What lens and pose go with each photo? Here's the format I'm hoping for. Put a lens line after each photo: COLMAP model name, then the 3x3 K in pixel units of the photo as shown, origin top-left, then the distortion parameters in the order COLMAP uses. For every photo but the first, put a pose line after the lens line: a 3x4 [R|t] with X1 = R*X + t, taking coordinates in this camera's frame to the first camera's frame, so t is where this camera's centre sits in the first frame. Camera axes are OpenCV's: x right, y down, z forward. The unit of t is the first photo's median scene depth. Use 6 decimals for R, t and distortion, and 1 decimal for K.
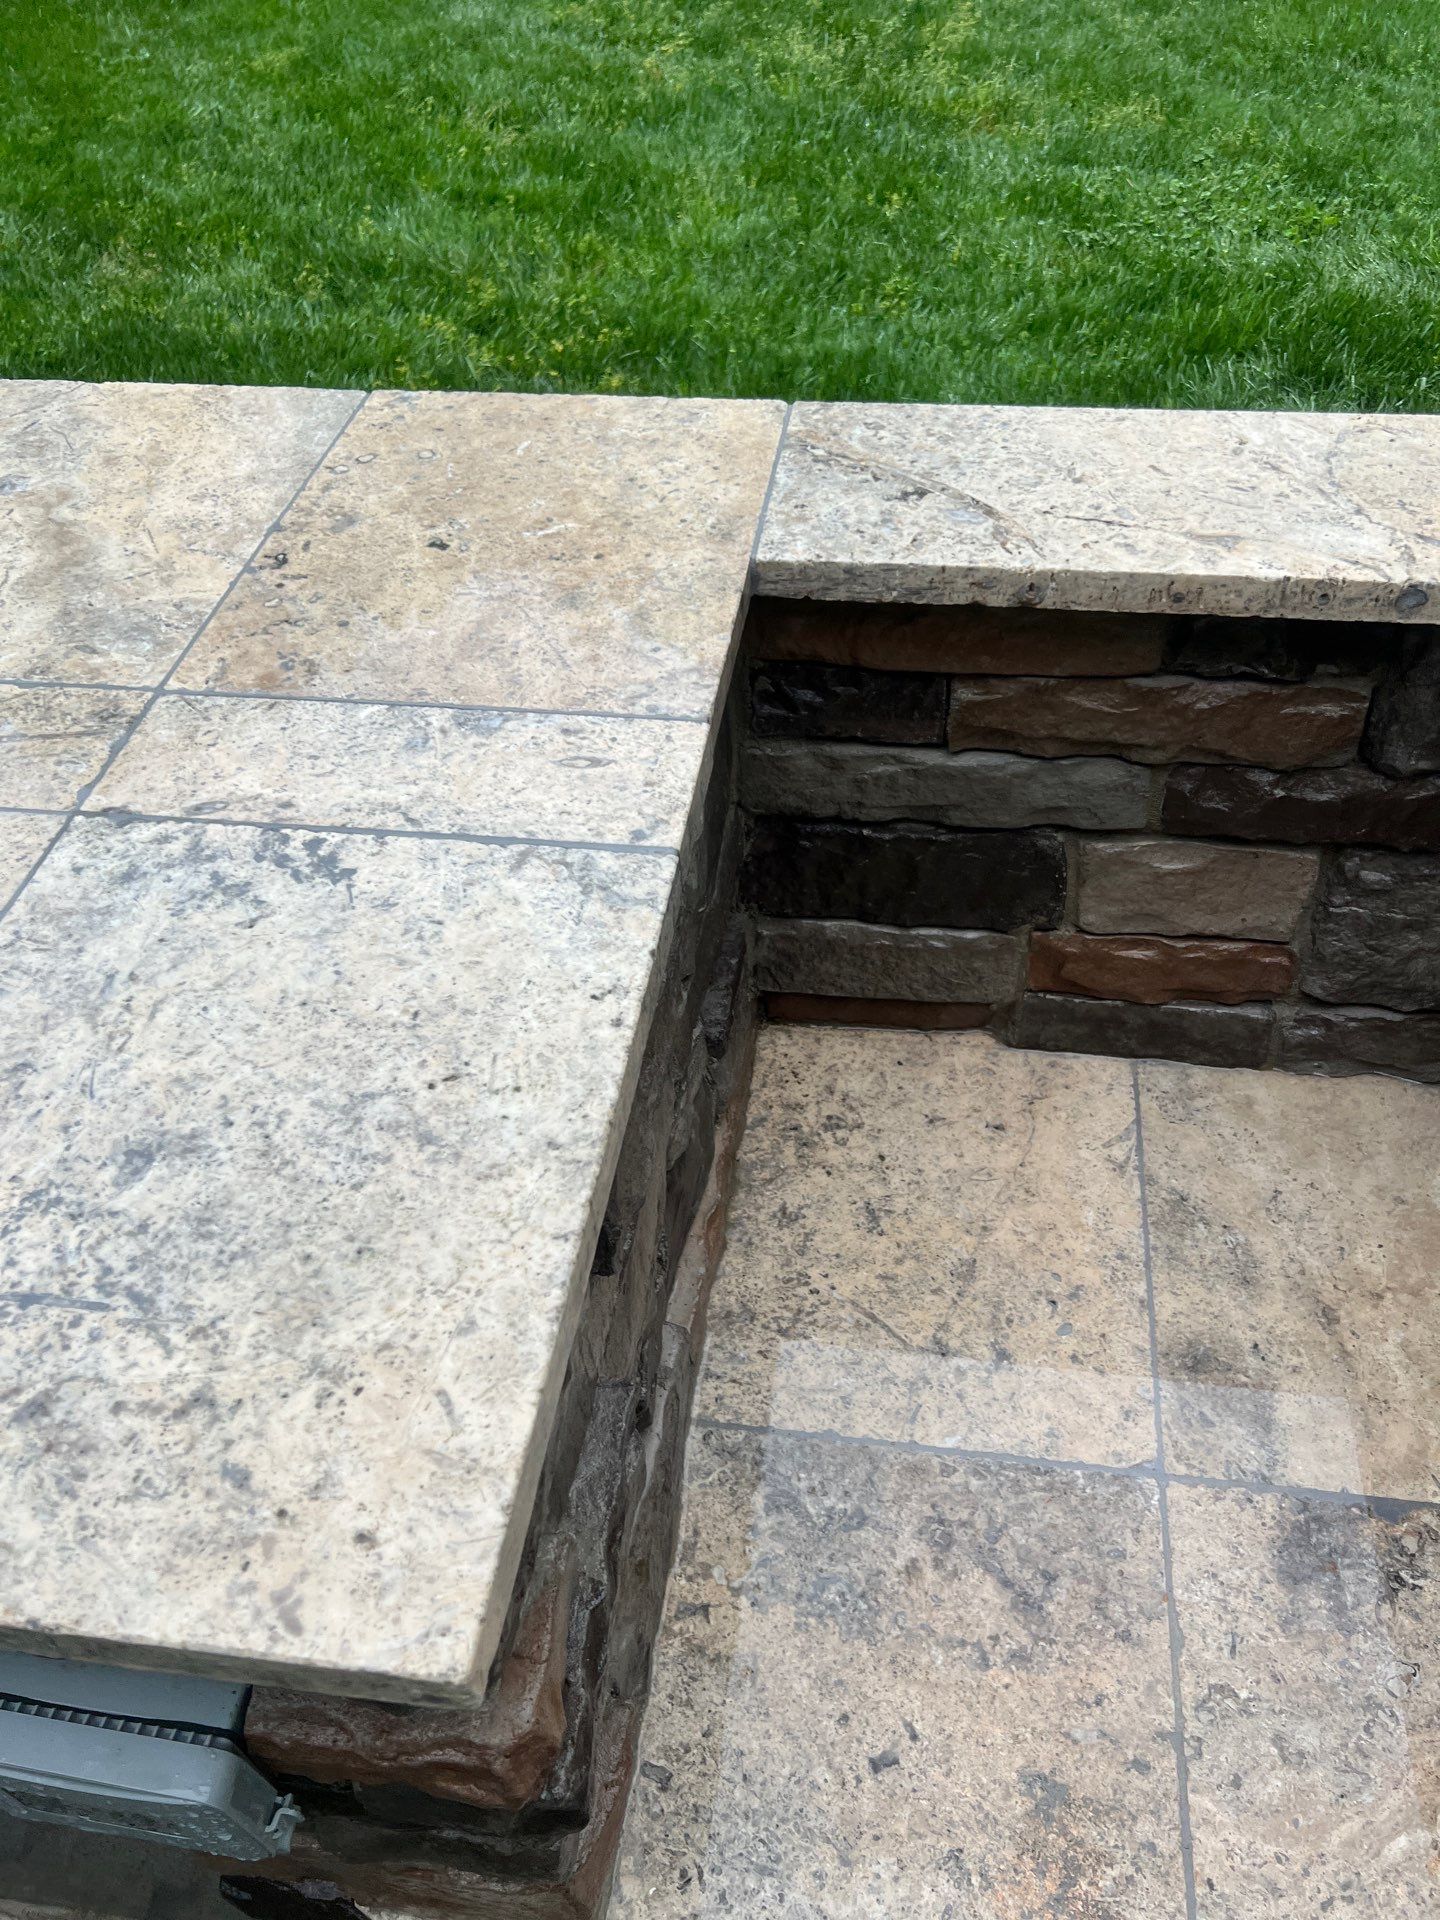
lens RADIAL K [[1563.2, 0, 683.7], [0, 1563.2, 982.8], [0, 0, 1]] dist [0.050180, -0.056044]
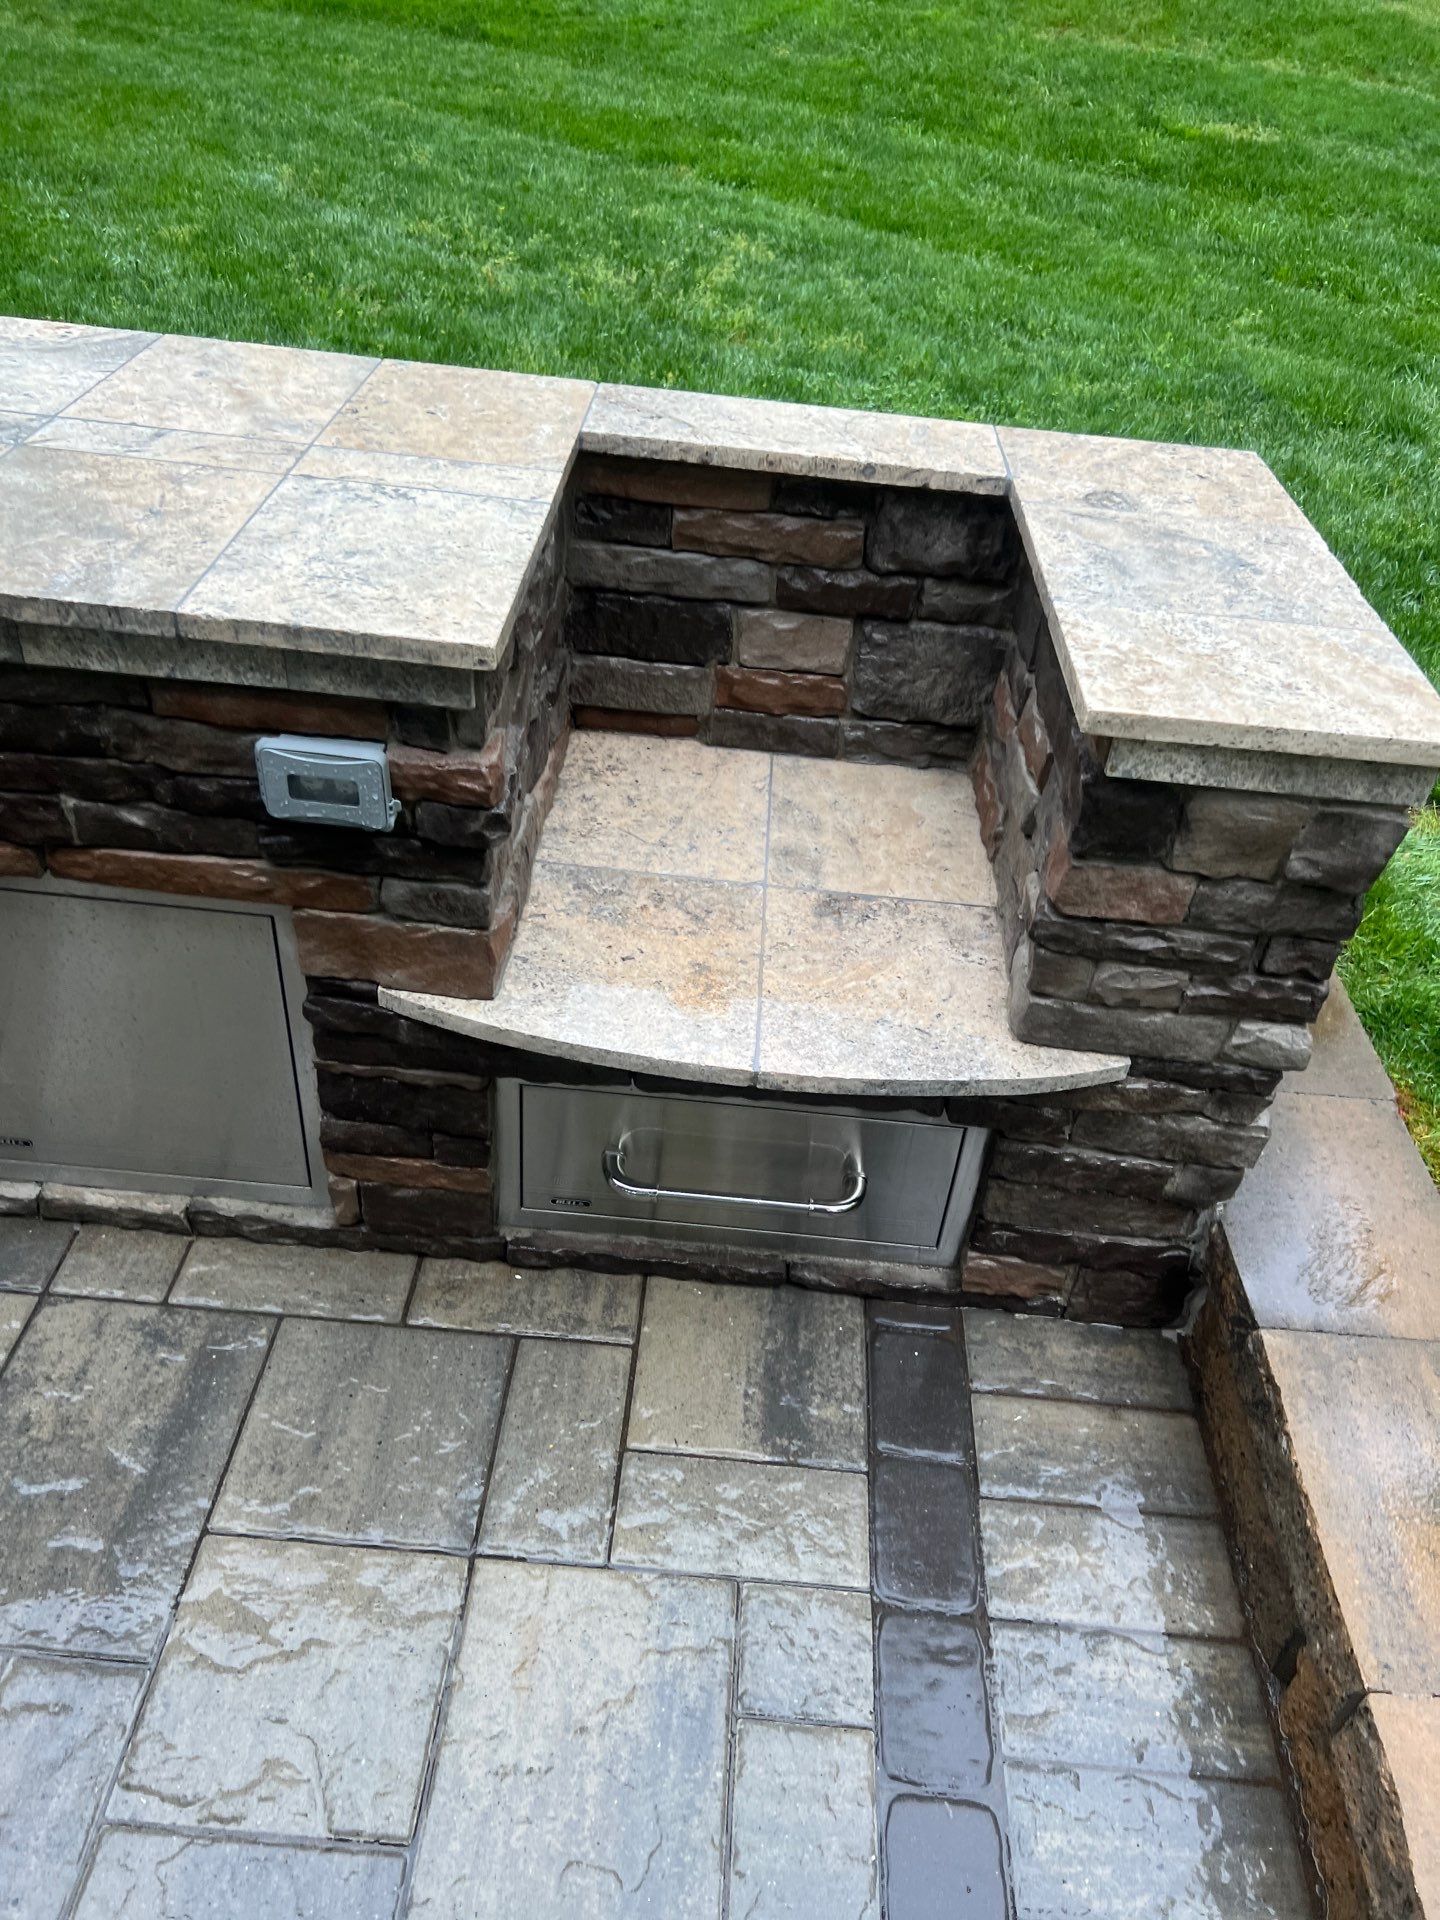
lens RADIAL K [[1538.1, 0, 727.0], [0, 1538.1, 980.8], [0, 0, 1]] dist [0.043061, -0.035684]
pose [[0.985435, 0.036856, 0.166011, -0.070937], [-0.016461, 0.992320, -0.122595, 0.634394], [-0.169255, 0.118077, 0.978474, -0.881765]]
